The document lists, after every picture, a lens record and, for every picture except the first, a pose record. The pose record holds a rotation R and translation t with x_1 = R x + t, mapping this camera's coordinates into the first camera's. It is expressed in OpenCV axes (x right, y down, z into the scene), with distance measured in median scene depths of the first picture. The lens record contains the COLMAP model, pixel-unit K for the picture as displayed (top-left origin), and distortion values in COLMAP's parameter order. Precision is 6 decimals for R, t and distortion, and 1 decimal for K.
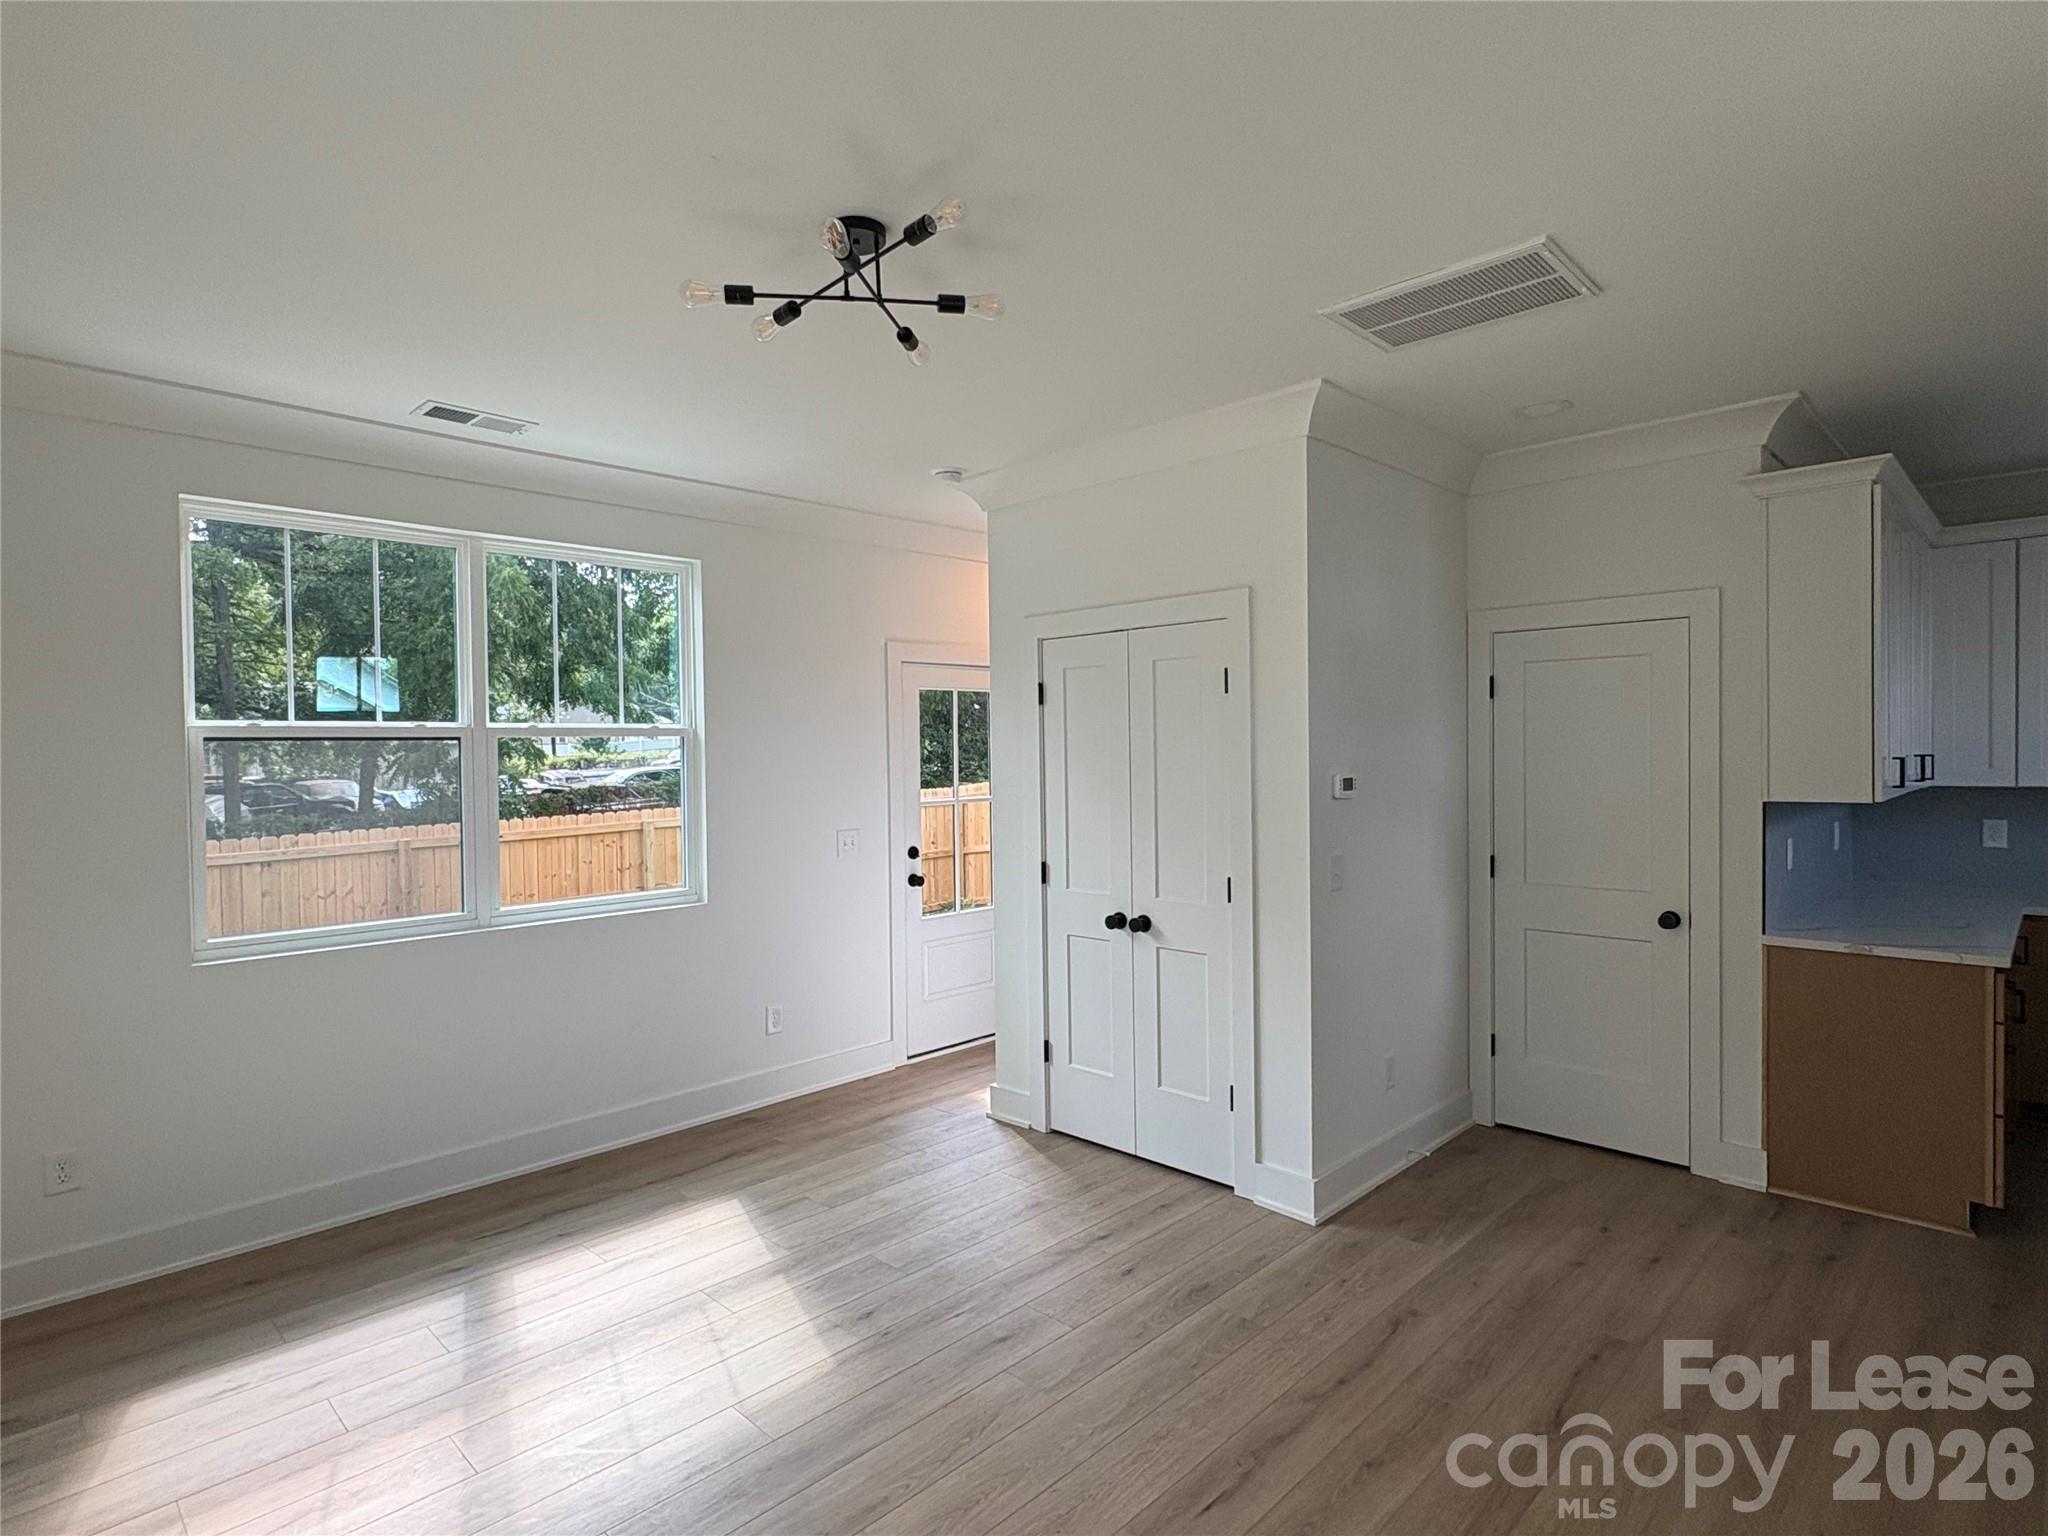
lens RADIAL K [[1076.2, 0, 1024.0], [0, 1076.2, 768.0], [0, 0, 1]] dist [0.000539, -0.000297]
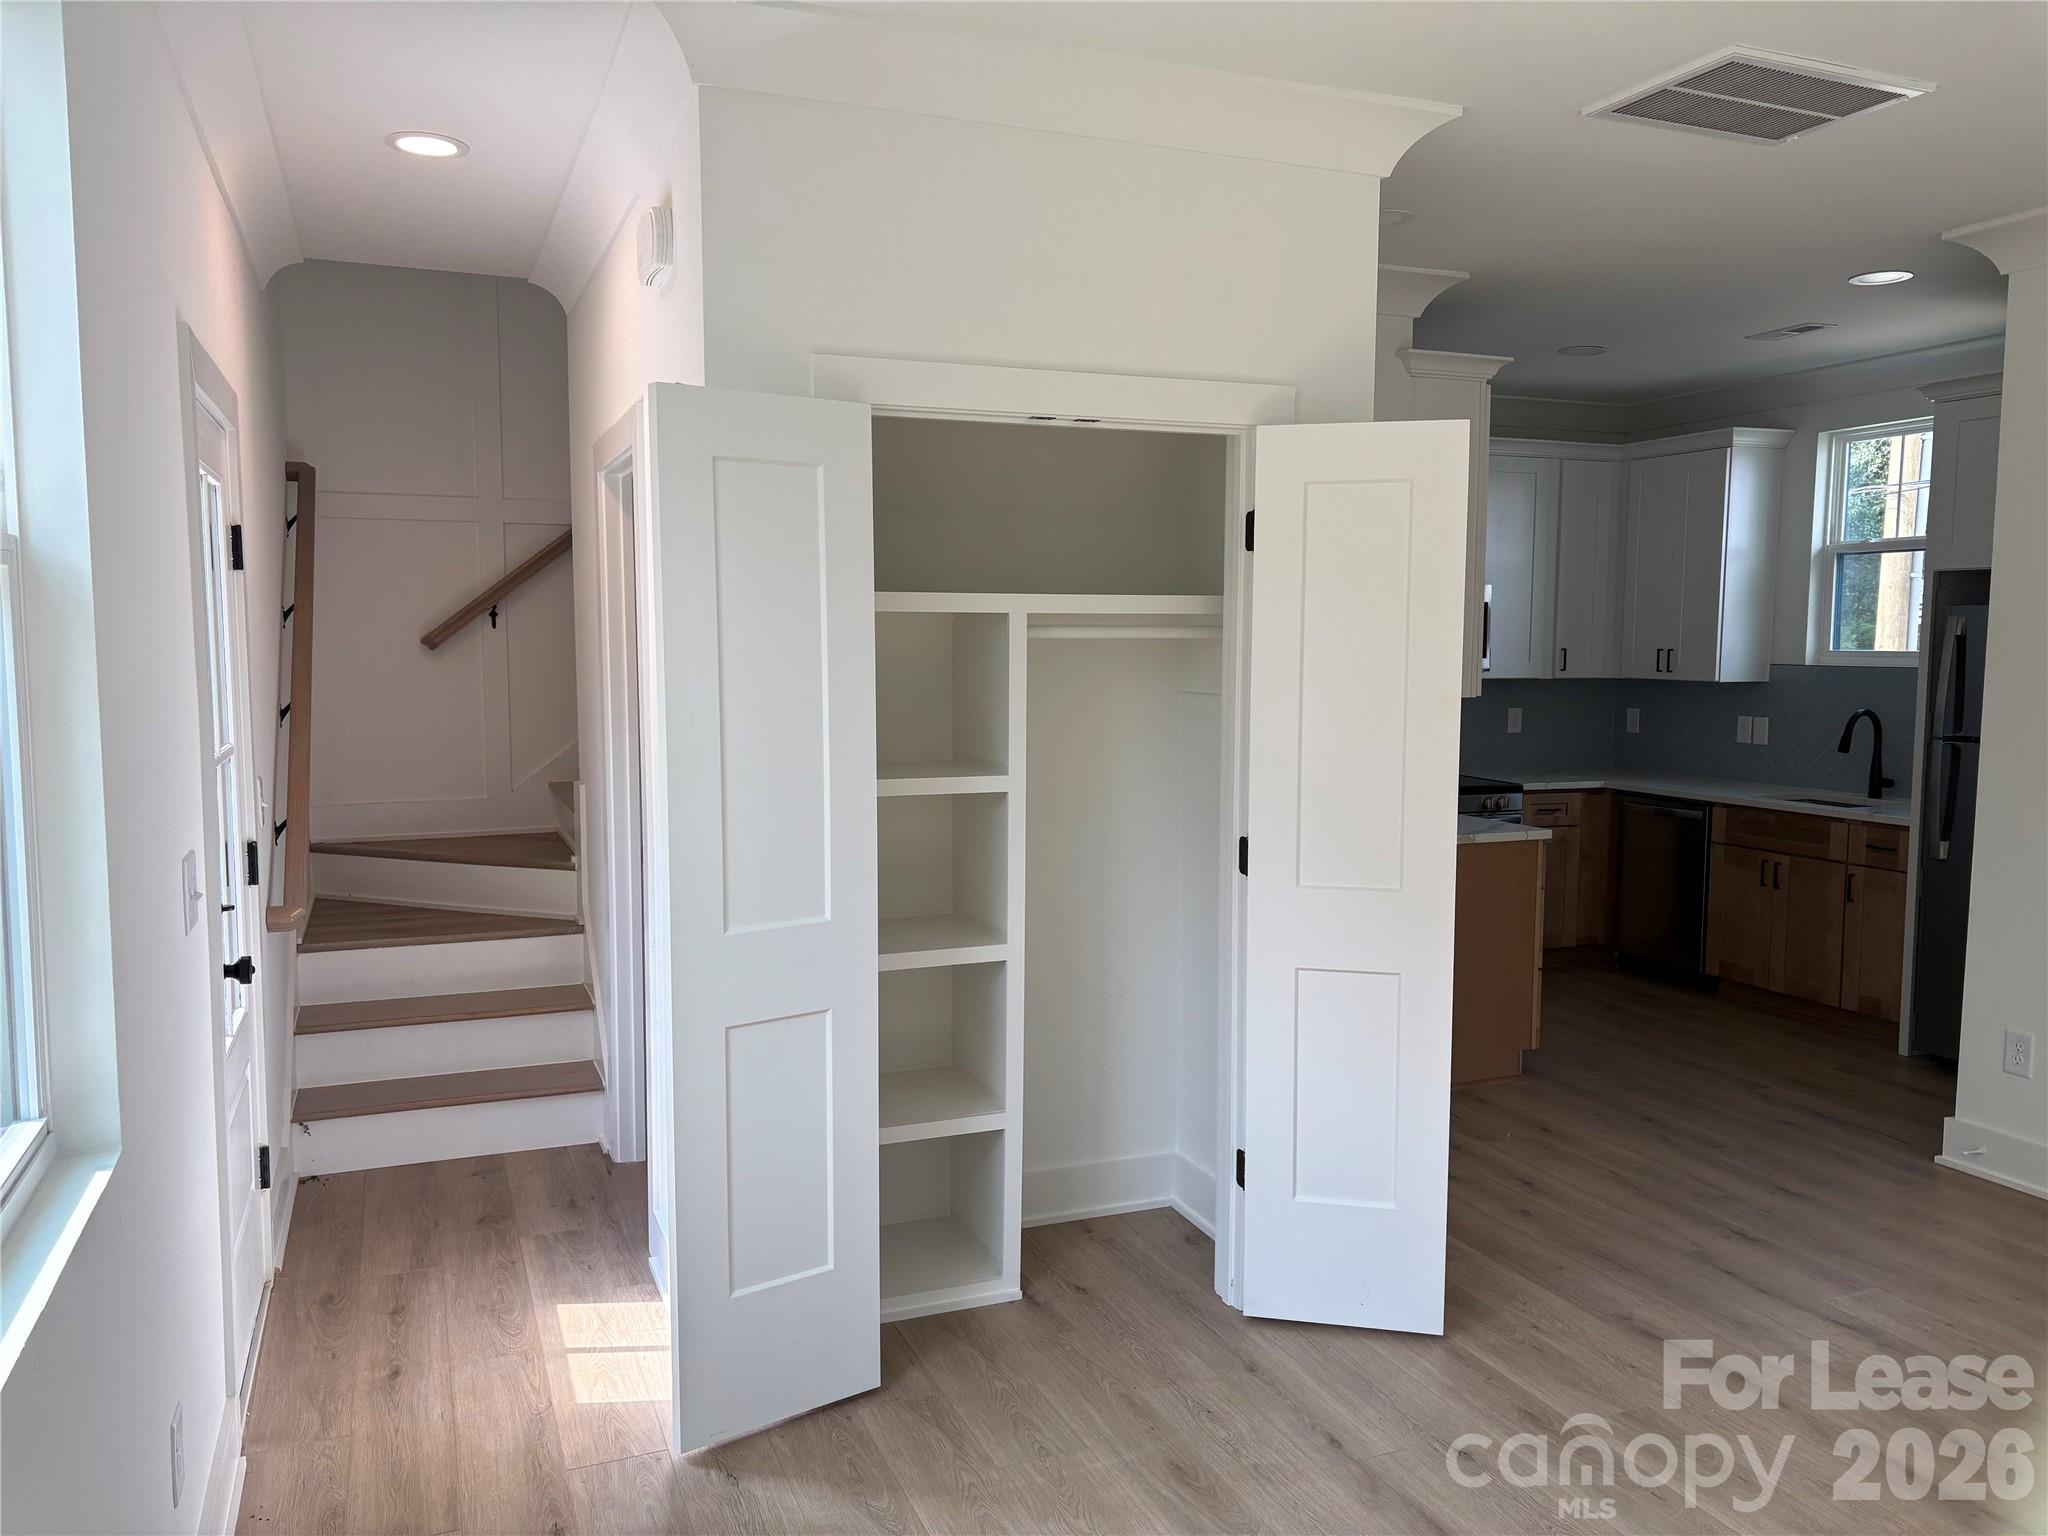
lens RADIAL K [[1552.8, 0, 1025.2], [0, 1552.8, 789.1], [0, 0, 1]] dist [0.023595, 0.006418]
pose [[0.398218, -0.077842, 0.913982, -0.733679], [0.007931, 0.996648, 0.081427, -0.005198], [-0.917256, -0.025177, 0.397501, 0.774515]]
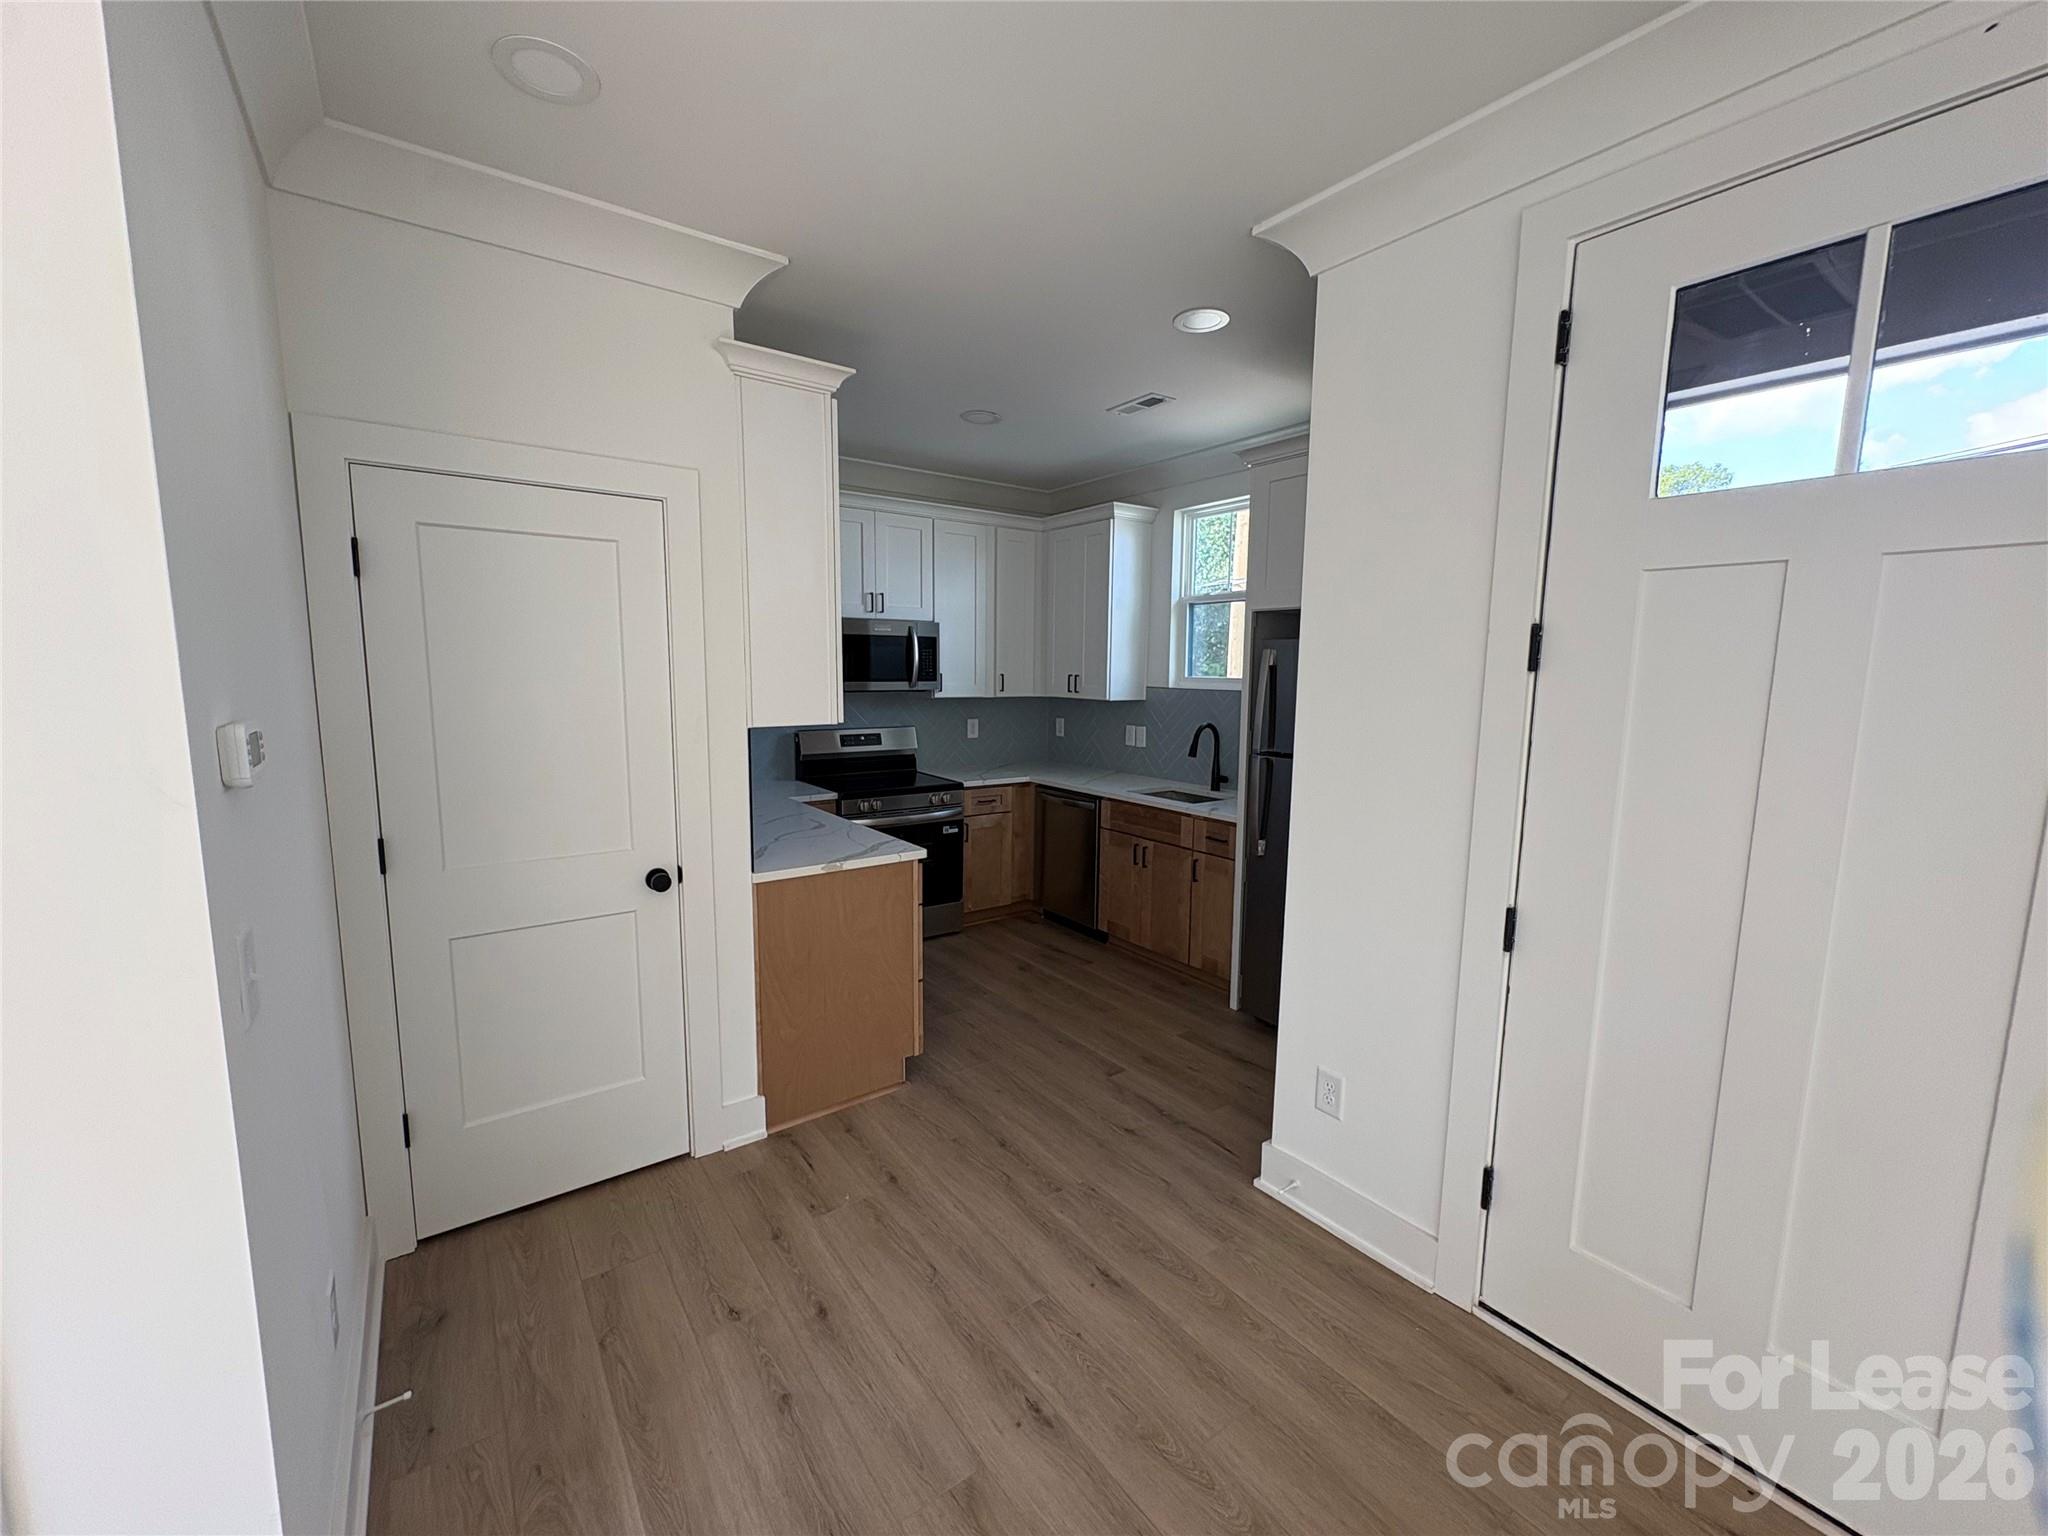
lens RADIAL K [[818.4, 0, 1024.0], [0, 818.4, 768.0], [0, 0, 1]] dist [-0.001869, -0.000118]
pose [[0.163344, -0.107843, 0.980657, 0.053178], [0.003794, 0.994069, 0.108686, -0.009121], [-0.986562, -0.014033, 0.162785, 0.677002]]
